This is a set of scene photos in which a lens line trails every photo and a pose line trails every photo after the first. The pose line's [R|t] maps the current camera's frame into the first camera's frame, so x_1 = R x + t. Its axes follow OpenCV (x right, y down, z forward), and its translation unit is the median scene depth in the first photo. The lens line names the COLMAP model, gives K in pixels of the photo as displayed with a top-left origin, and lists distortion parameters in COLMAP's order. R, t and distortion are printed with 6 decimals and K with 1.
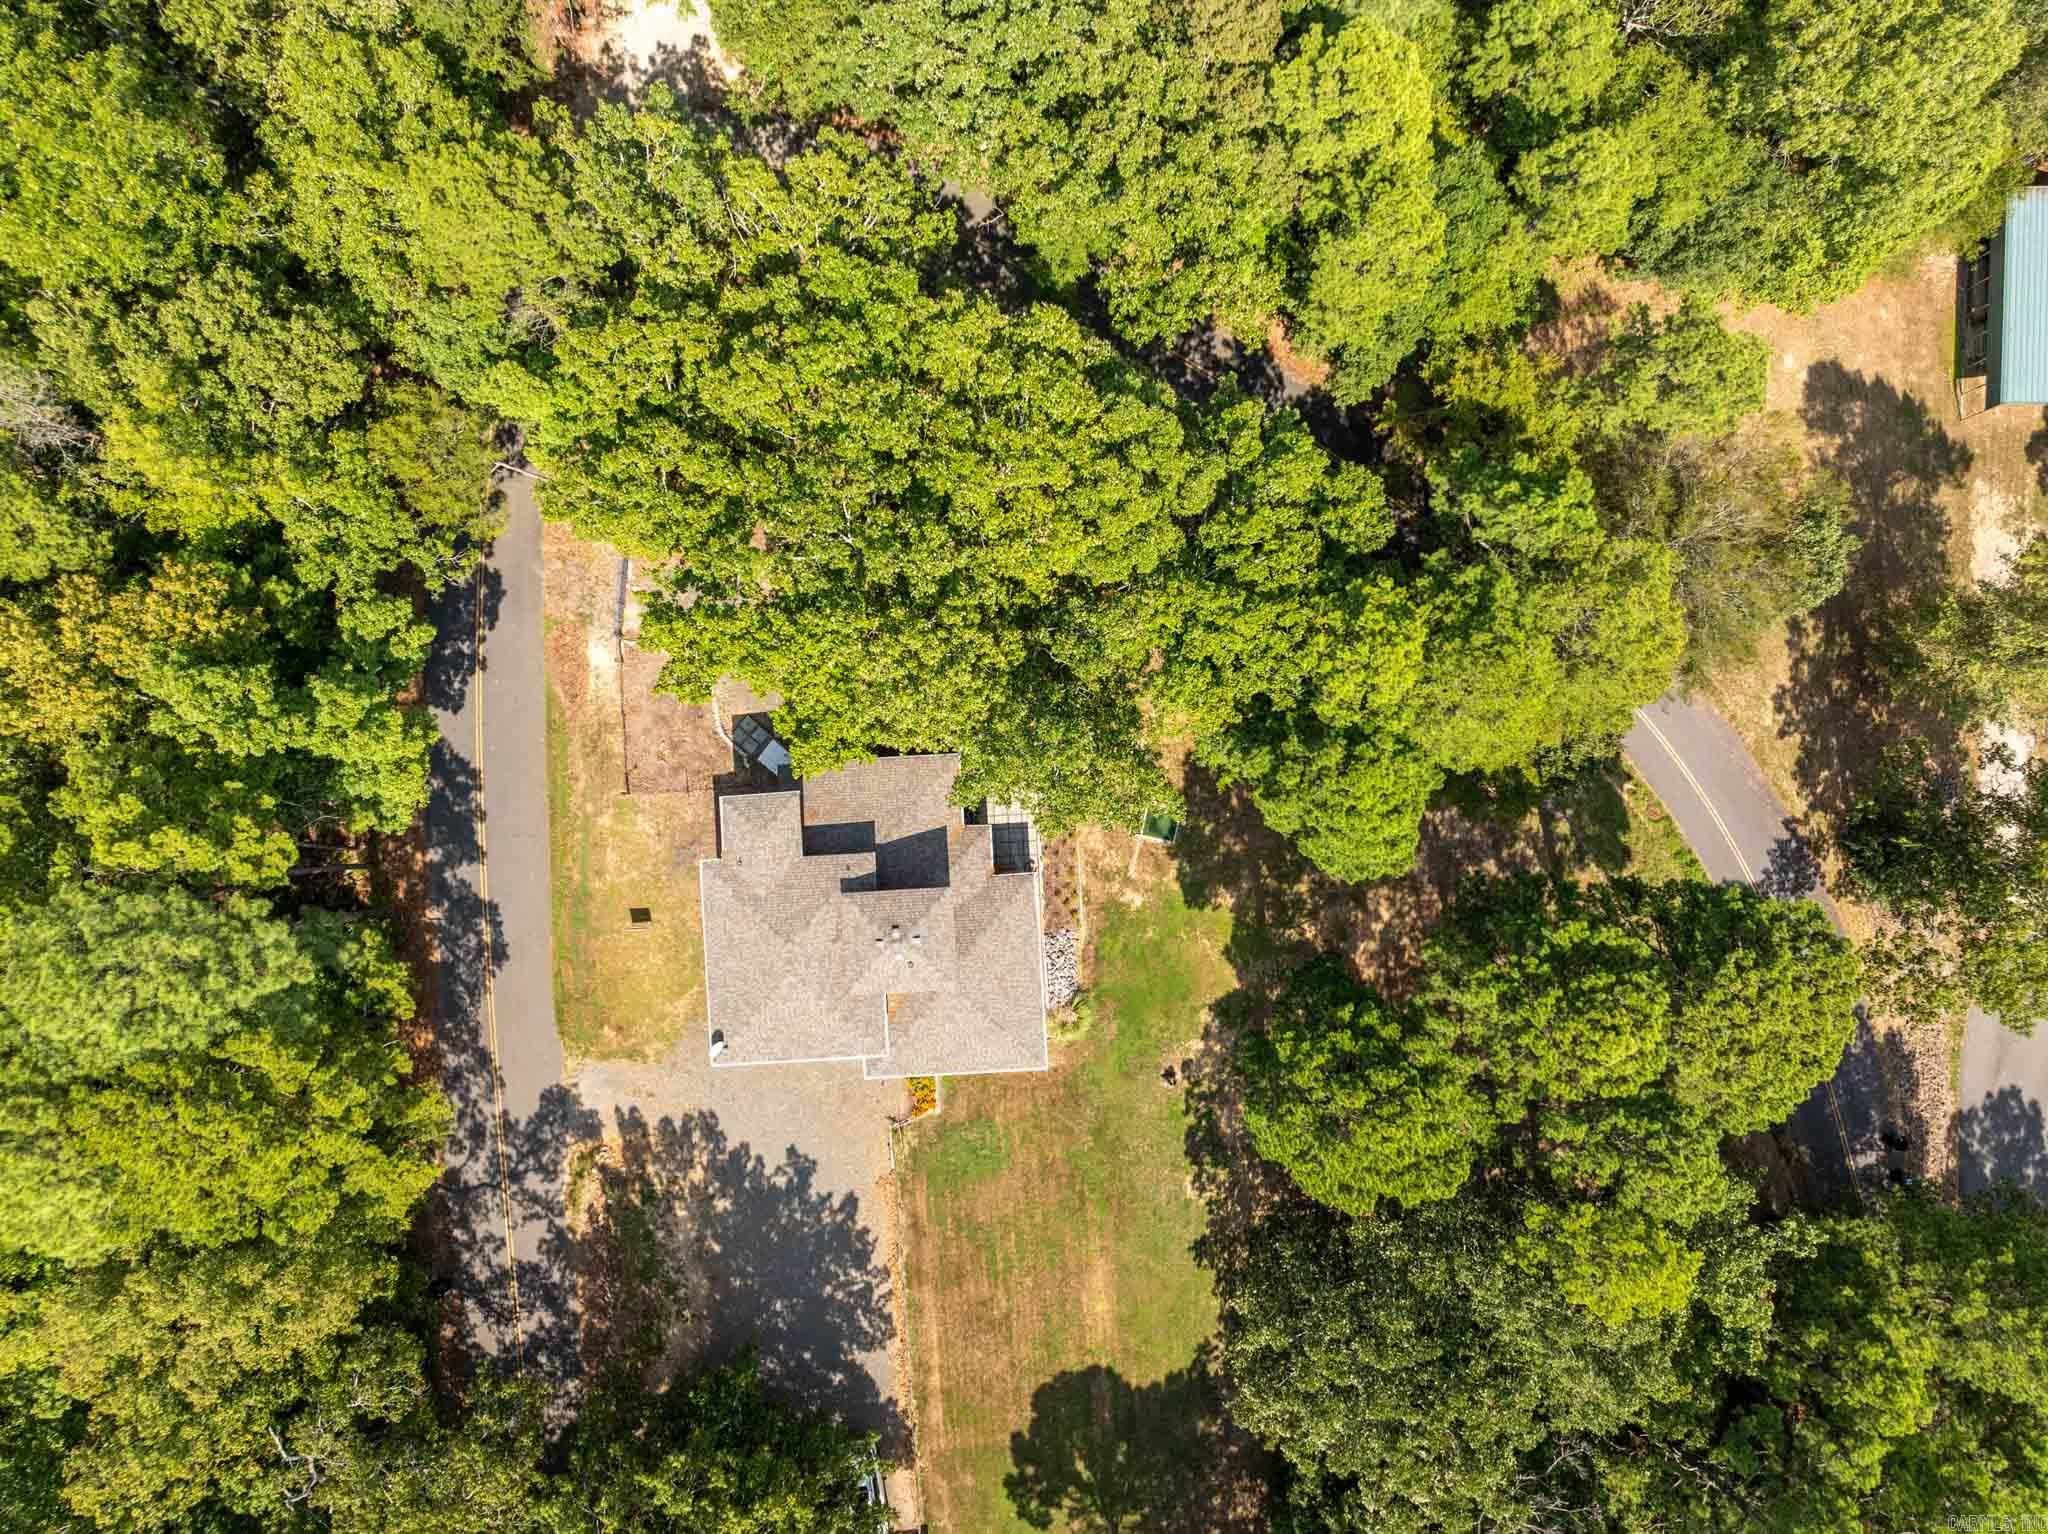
lens RADIAL K [[1435.7, 0, 1020.5], [0, 1435.7, 777.2], [0, 0, 1]] dist [-0.040106, 0.023108]
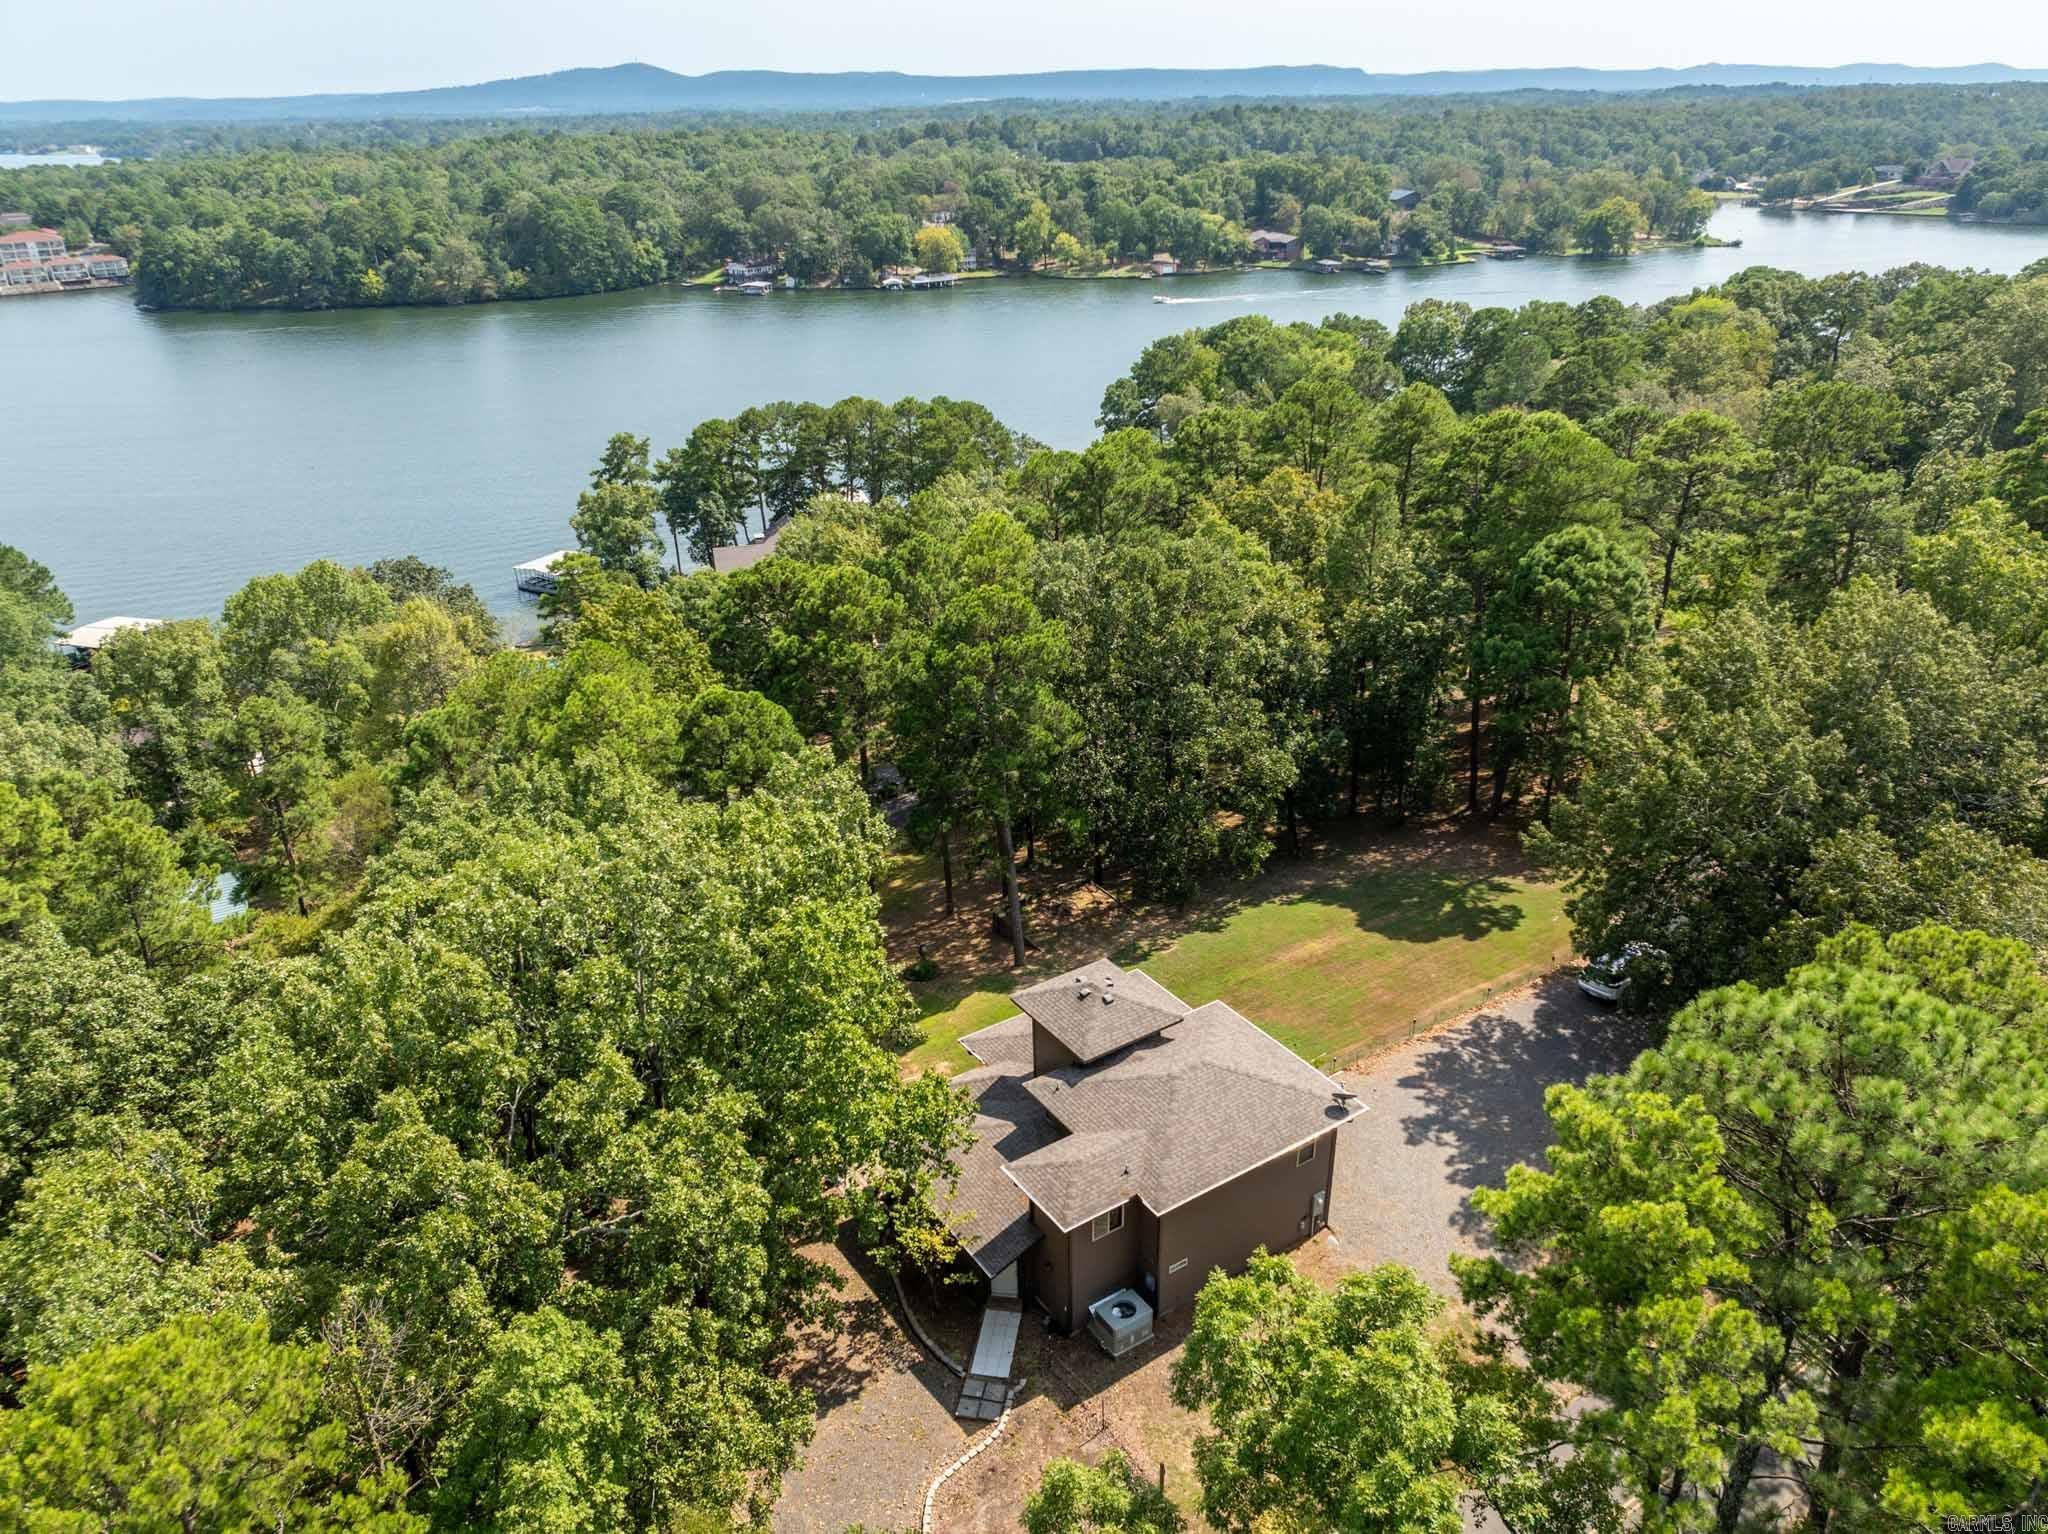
lens RADIAL K [[1435.7, 0, 1024.9], [0, 1435.7, 768.3], [0, 0, 1]] dist [-0.040106, 0.023108]
pose [[-0.495397, -0.339728, 0.799479, -0.620424], [0.868501, -0.211662, 0.448224, -0.243044], [0.016945, 0.916397, 0.399911, 0.478342]]
